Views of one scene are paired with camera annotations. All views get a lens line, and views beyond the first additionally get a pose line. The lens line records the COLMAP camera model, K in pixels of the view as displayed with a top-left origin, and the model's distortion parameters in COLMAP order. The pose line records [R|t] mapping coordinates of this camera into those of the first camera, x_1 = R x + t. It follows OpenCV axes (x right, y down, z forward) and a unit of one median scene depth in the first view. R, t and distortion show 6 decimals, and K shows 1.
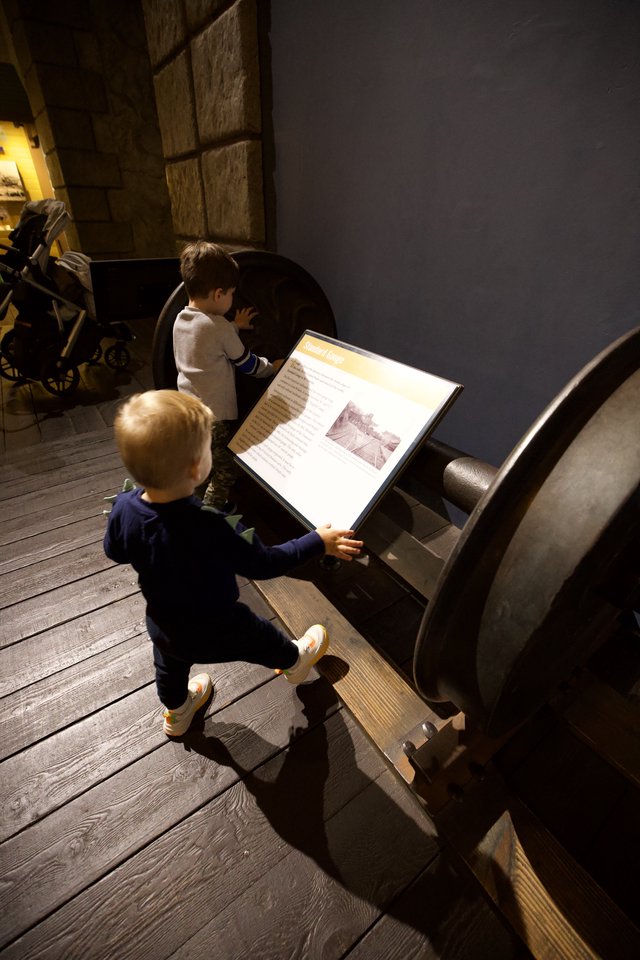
lens RADIAL K [[409.8, 0, 322.1], [0, 409.8, 482.5], [0, 0, 1]] dist [-0.044161, 0.012972]
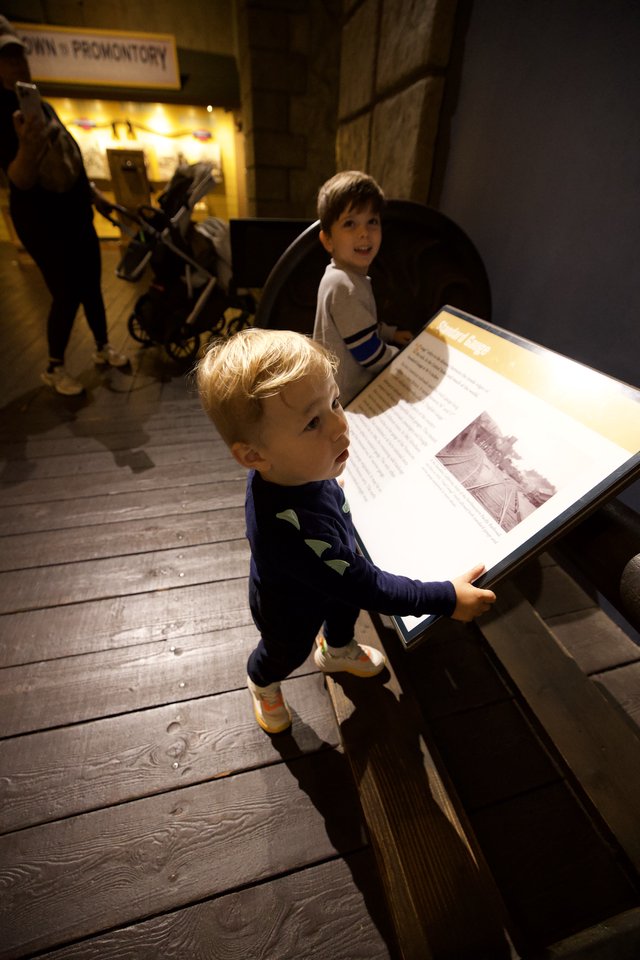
lens RADIAL K [[409.8, 0, 321.7], [0, 409.8, 483.1], [0, 0, 1]] dist [-0.044161, 0.012972]
pose [[0.933752, 0.213632, -0.287174, 0.025597], [-0.209243, 0.976768, 0.046270, -0.044030], [0.290387, 0.016884, 0.956760, 0.211500]]
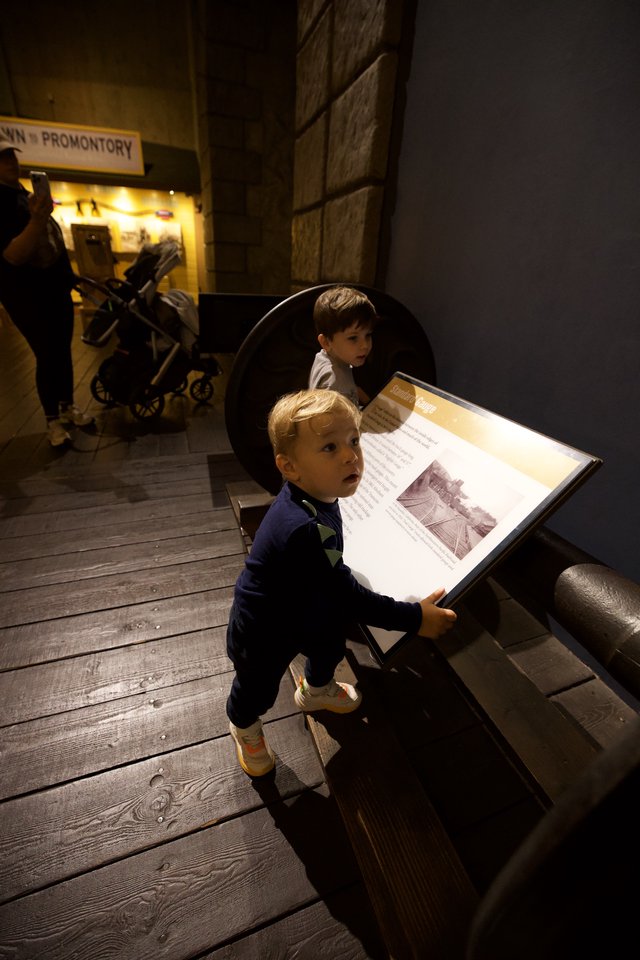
lens RADIAL K [[409.8, 0, 321.4], [0, 409.8, 482.7], [0, 0, 1]] dist [-0.044161, 0.012972]
pose [[0.964552, 0.146532, -0.219471, 0.025608], [-0.171936, 0.979874, -0.101417, -0.029351], [0.200193, 0.135557, 0.970334, 0.147555]]
